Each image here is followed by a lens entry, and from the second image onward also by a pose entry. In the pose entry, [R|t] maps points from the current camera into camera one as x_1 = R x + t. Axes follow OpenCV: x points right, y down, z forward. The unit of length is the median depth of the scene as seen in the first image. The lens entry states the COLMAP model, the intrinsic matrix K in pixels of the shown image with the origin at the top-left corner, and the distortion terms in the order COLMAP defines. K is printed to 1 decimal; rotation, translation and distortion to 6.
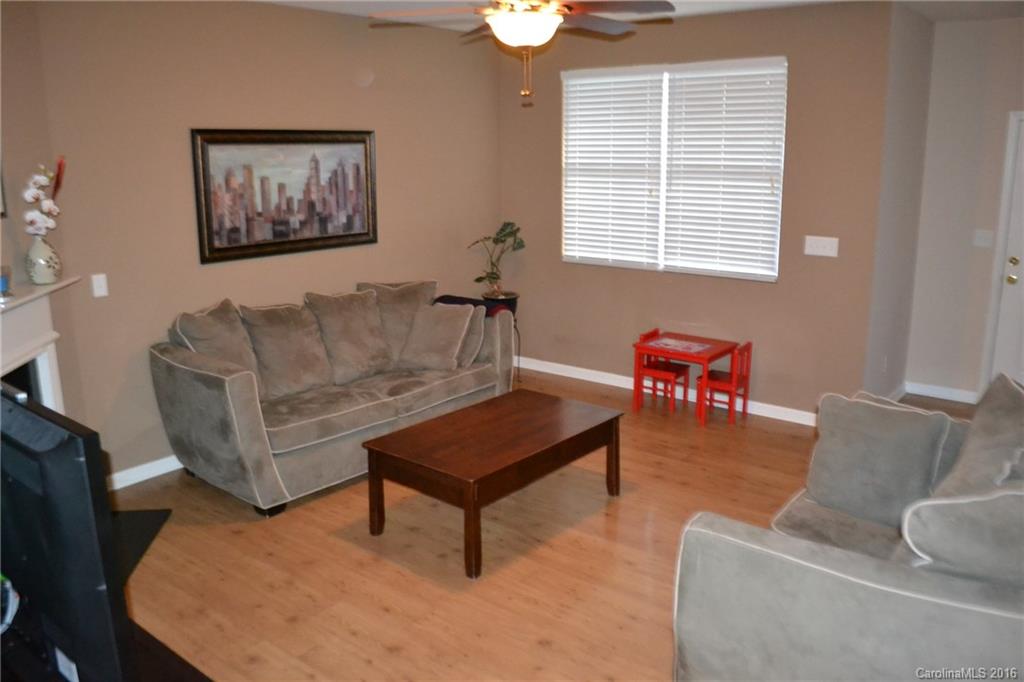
lens RADIAL K [[839.6, 0, 512.6], [0, 839.6, 344.9], [0, 0, 1]] dist [-0.066280, 0.004223]
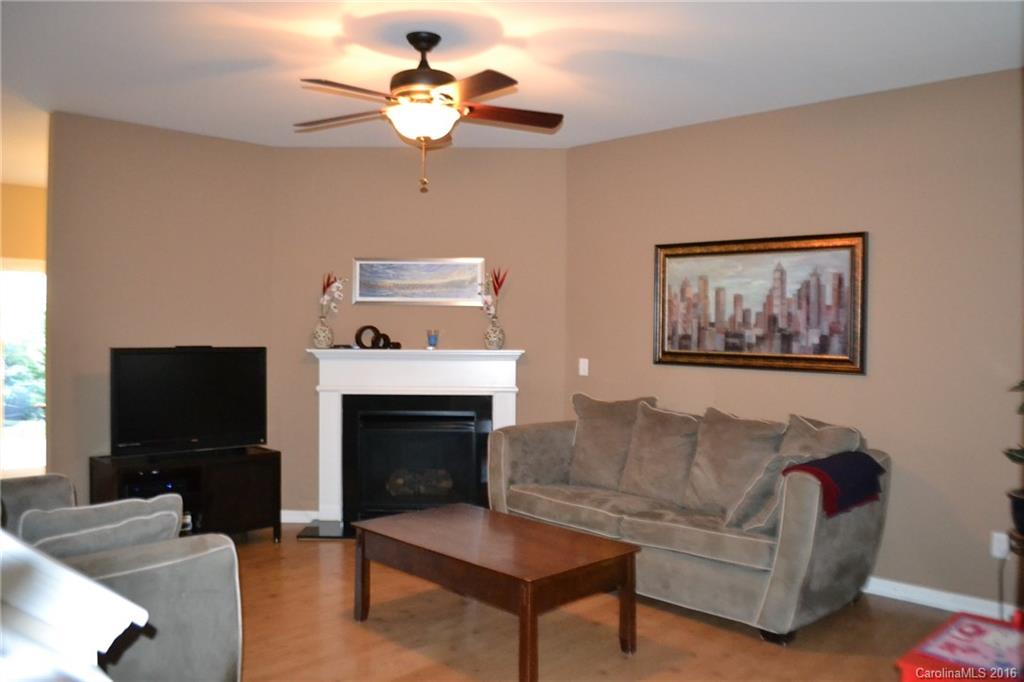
lens RADIAL K [[839.6, 0, 512.2], [0, 839.6, 338.7], [0, 0, 1]] dist [-0.066280, 0.004223]
pose [[-0.108219, 0.013912, -0.994030, 0.694701], [-0.244444, 0.968831, 0.040171, -0.118309], [0.963606, 0.247332, -0.101445, 0.847340]]
